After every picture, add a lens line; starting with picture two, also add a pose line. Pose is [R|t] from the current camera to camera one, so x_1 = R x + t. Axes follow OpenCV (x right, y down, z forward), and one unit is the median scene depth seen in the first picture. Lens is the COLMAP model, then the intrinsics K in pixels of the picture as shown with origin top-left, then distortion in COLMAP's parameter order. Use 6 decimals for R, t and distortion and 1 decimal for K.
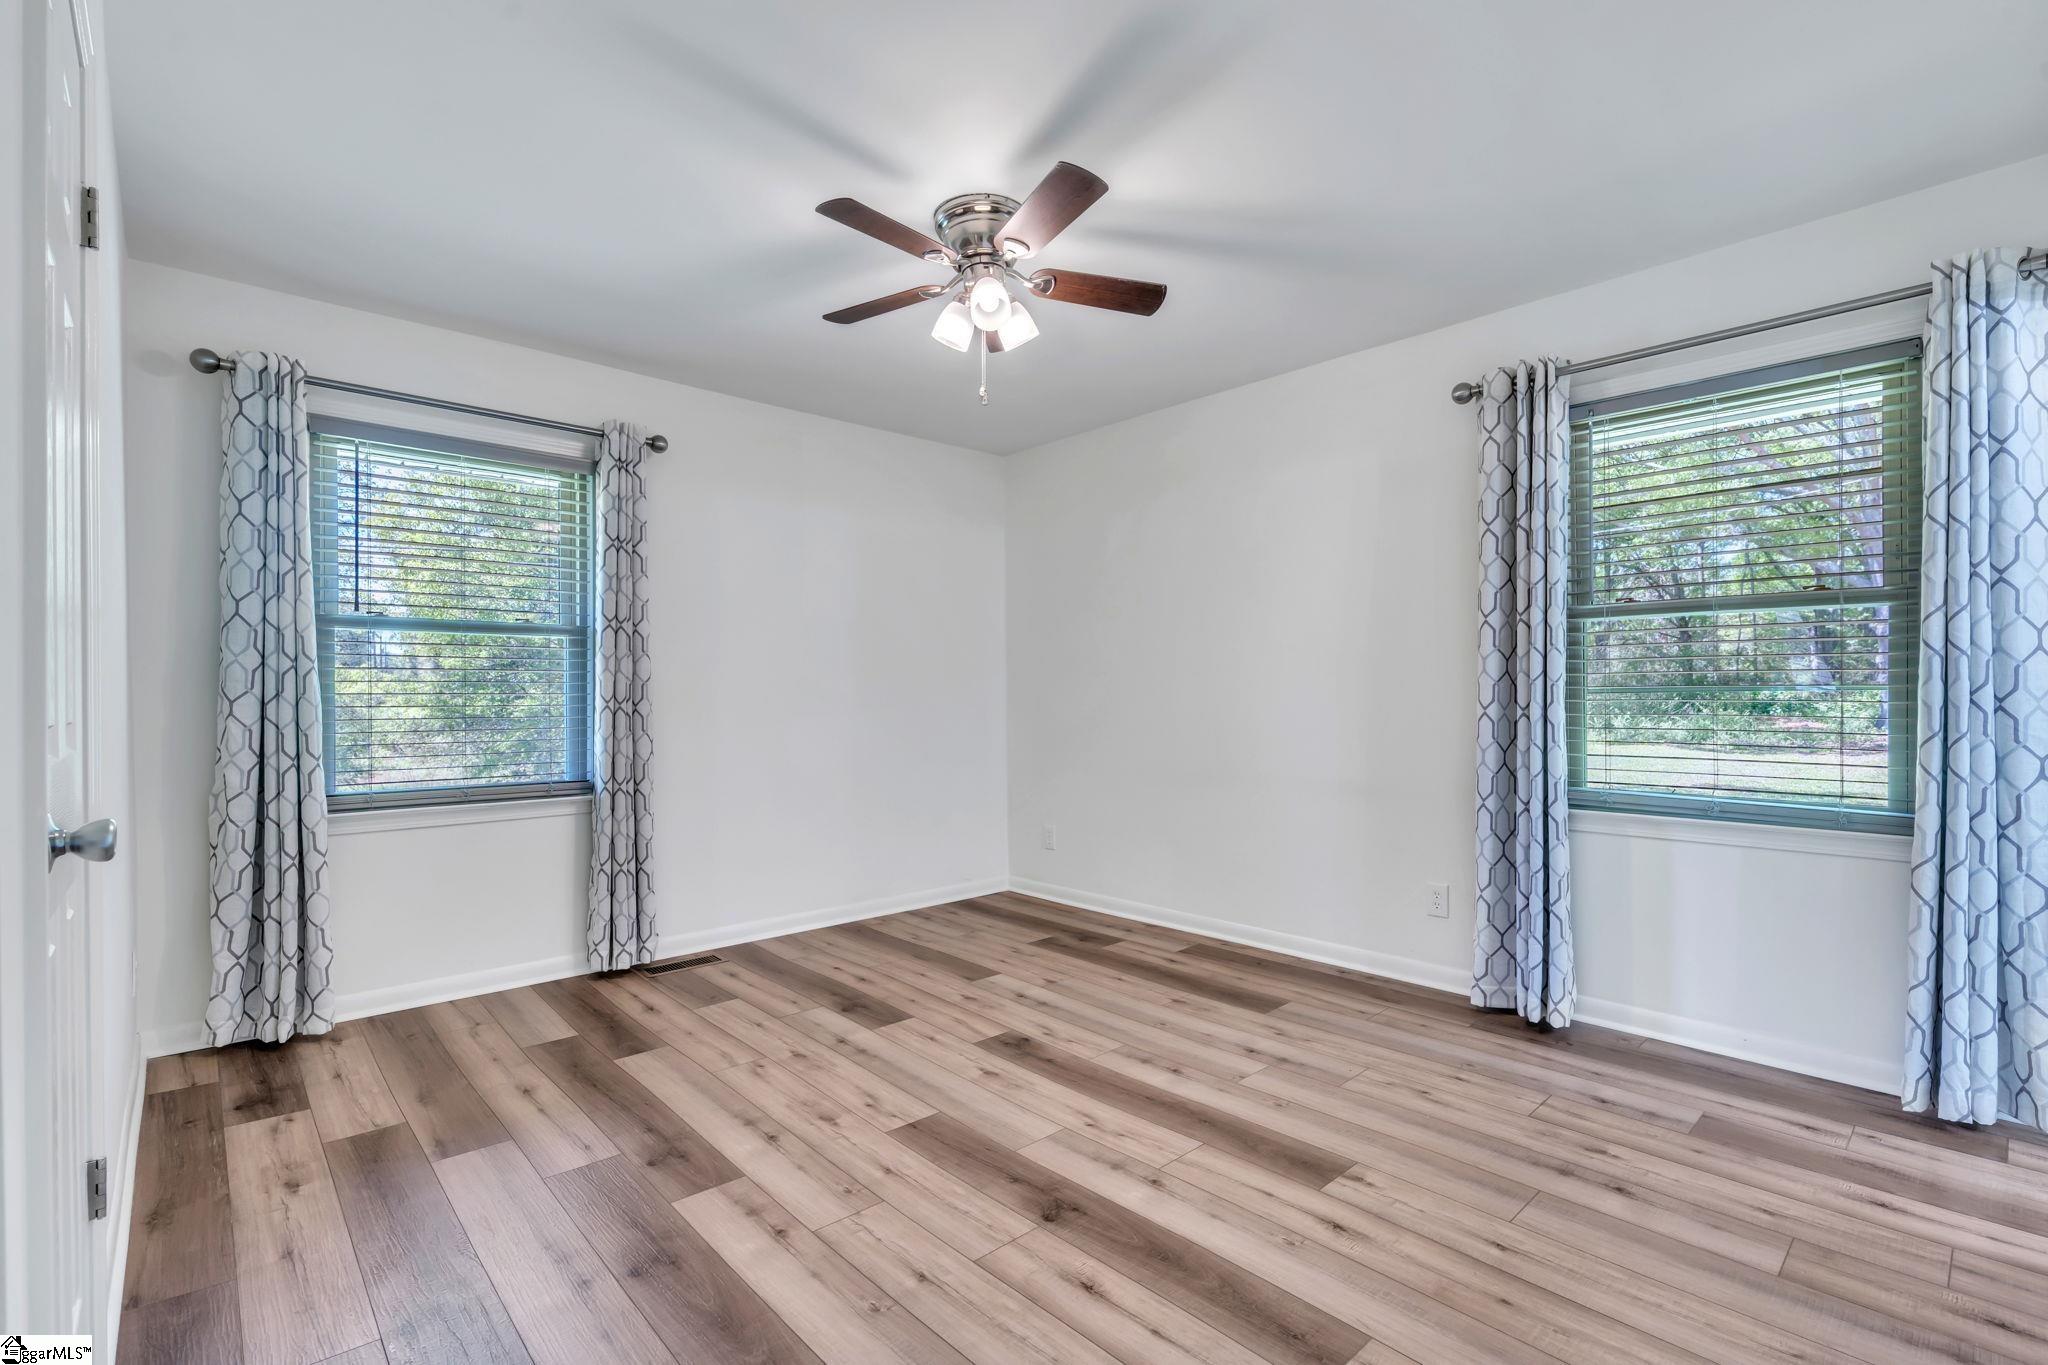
lens RADIAL K [[926.7, 0, 1016.4], [0, 926.7, 700.3], [0, 0, 1]] dist [-0.002287, 0.000287]
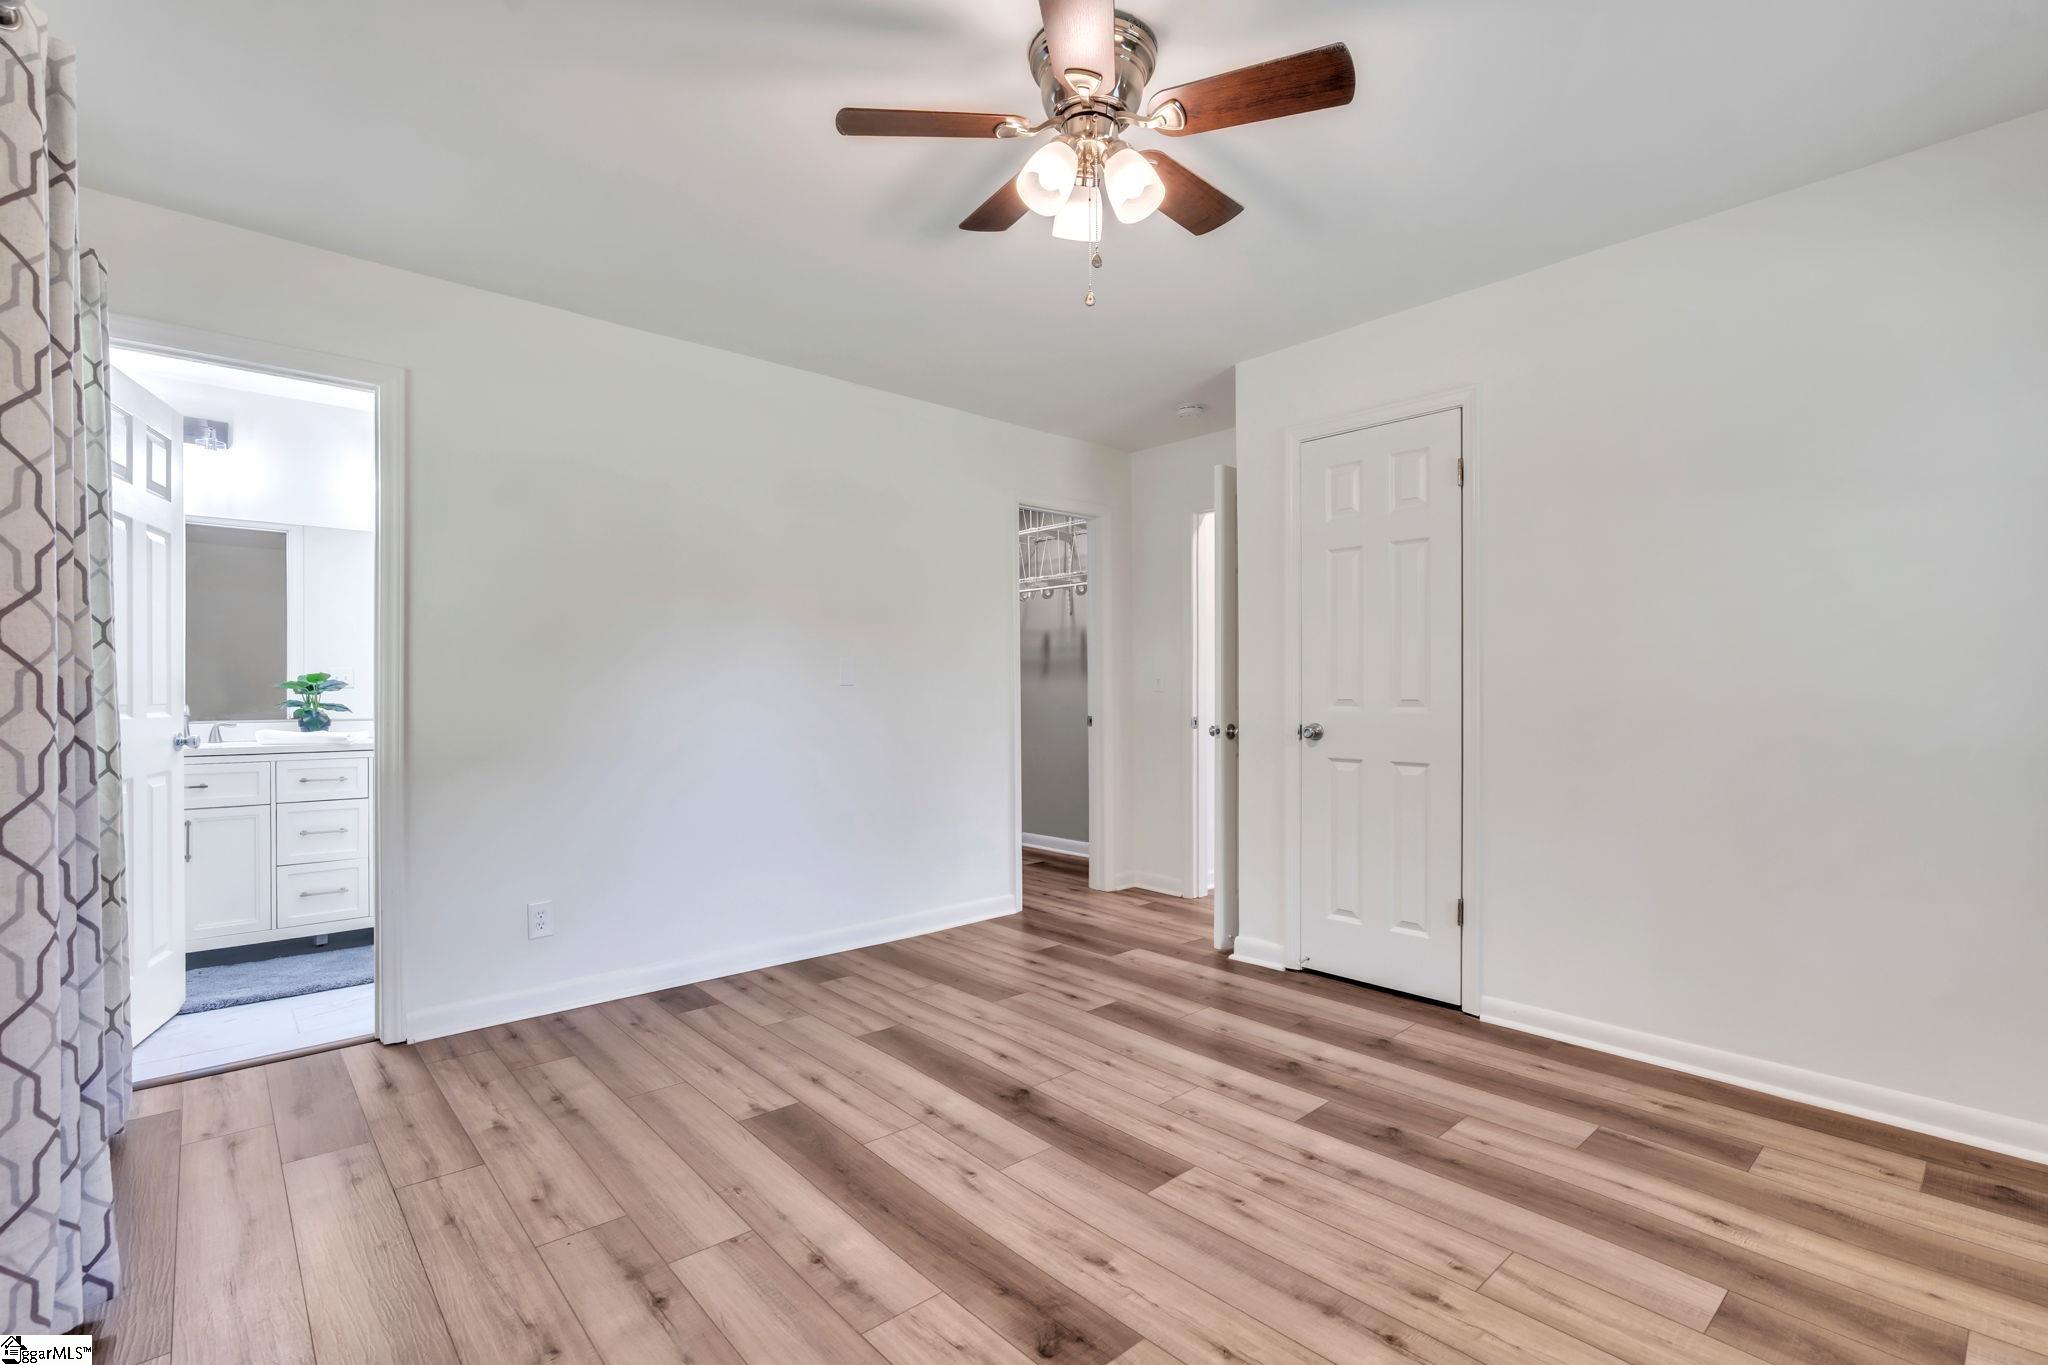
lens RADIAL K [[926.7, 0, 1016.4], [0, 926.7, 700.3], [0, 0, 1]] dist [-0.002287, 0.000287]
pose [[-0.999896, 0.008094, 0.011948, 0.018511], [0.008253, 0.999877, 0.013317, -0.007997], [-0.011839, 0.013414, -0.999840, 1.653833]]
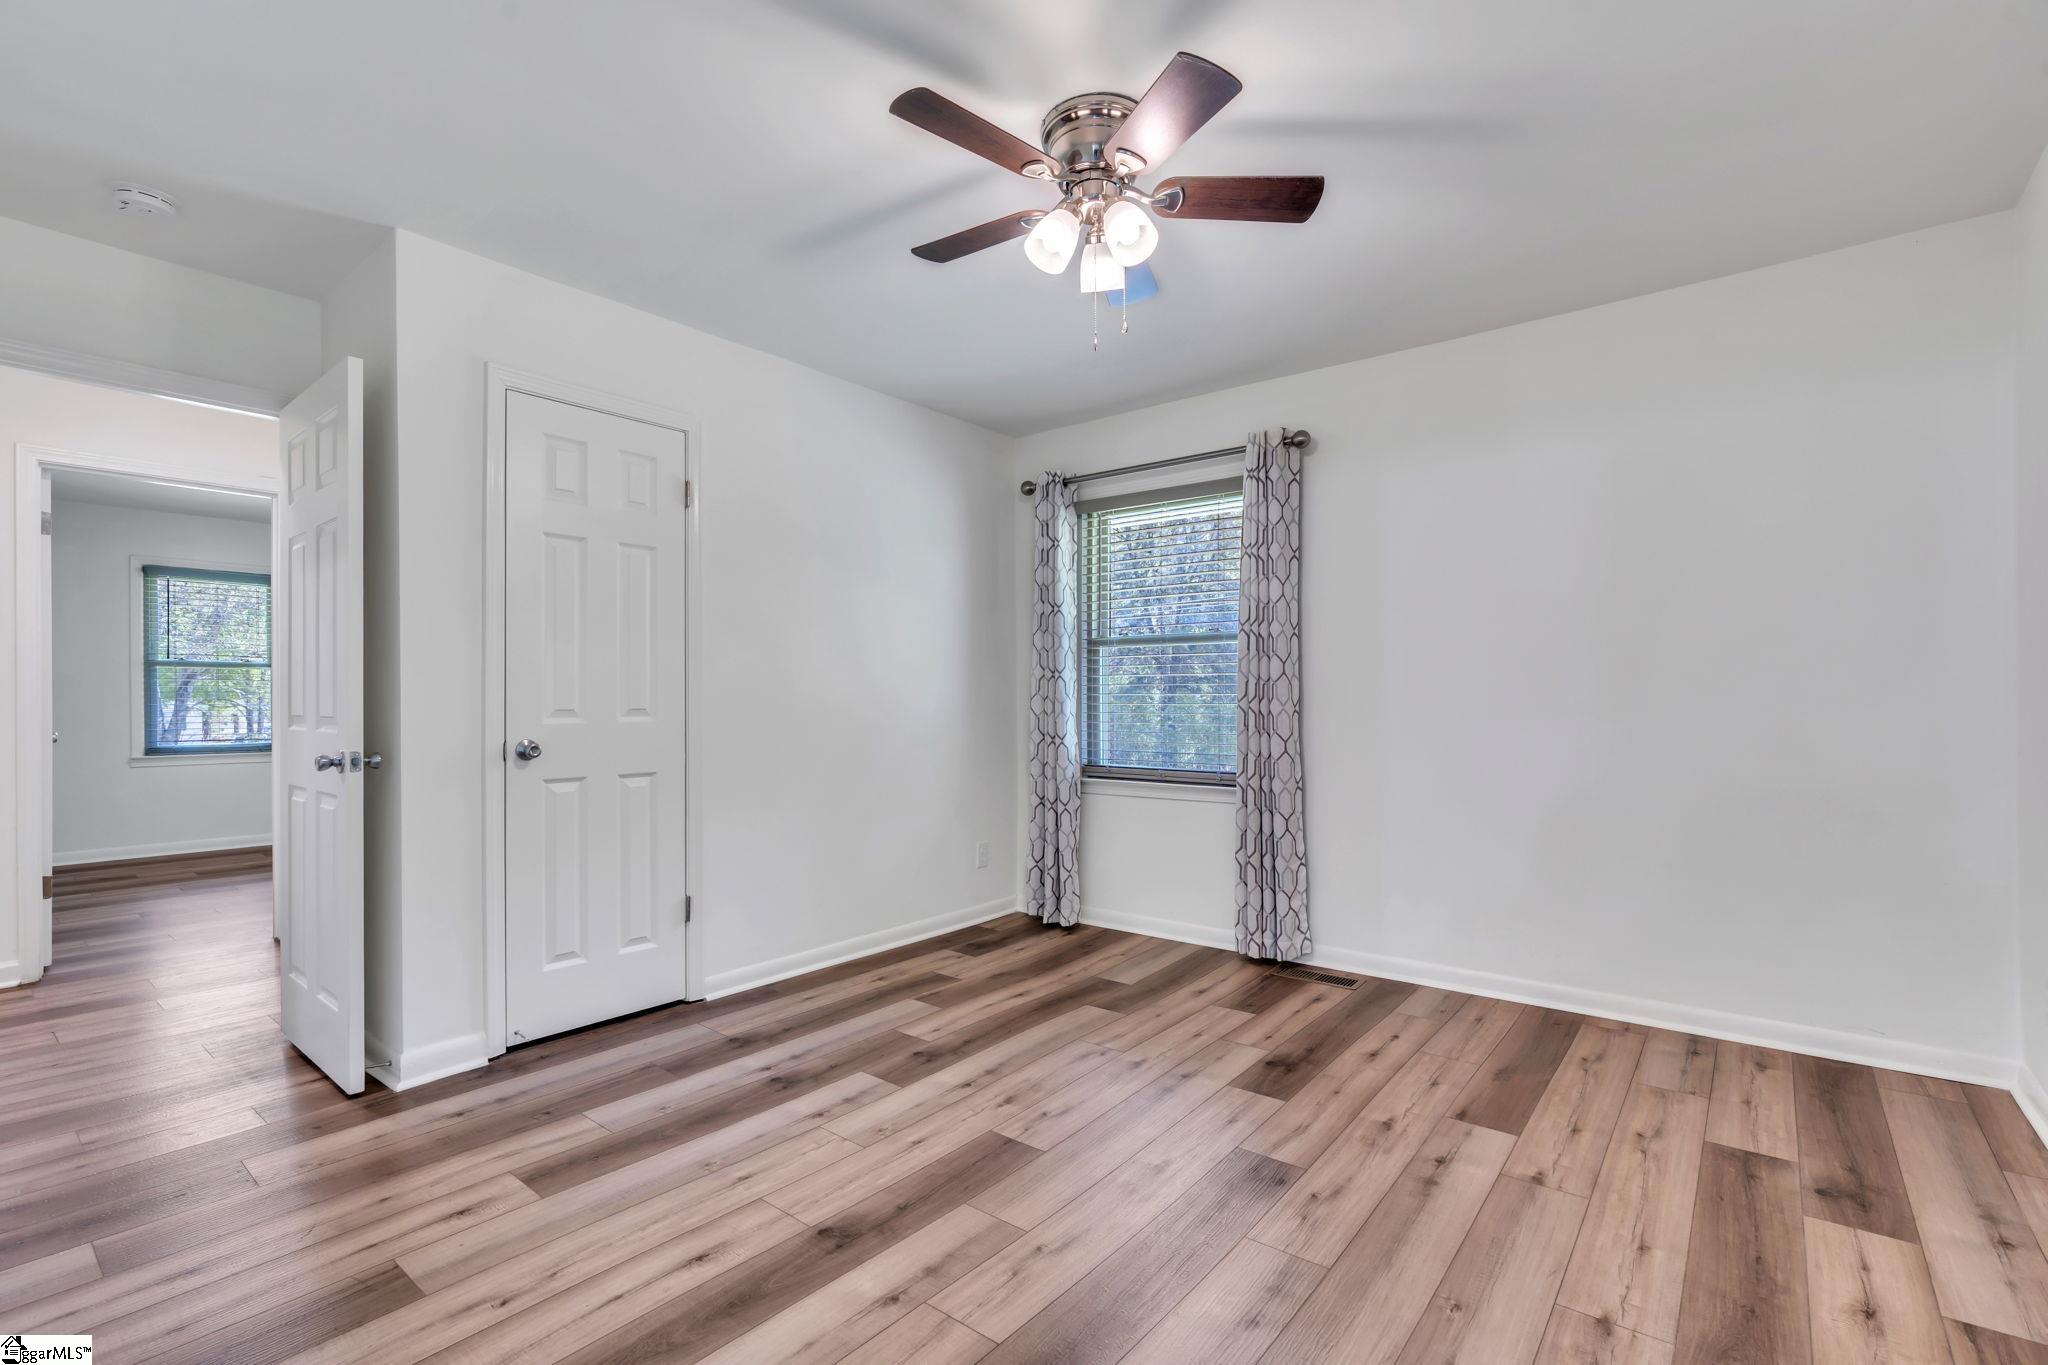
lens RADIAL K [[926.7, 0, 1016.4], [0, 926.7, 700.3], [0, 0, 1]] dist [-0.002287, 0.000287]
pose [[0.147463, 0.006159, -0.989048, 0.740999], [-0.001711, 0.999981, 0.005972, -0.007052], [0.989066, 0.000812, 0.147470, 0.758753]]
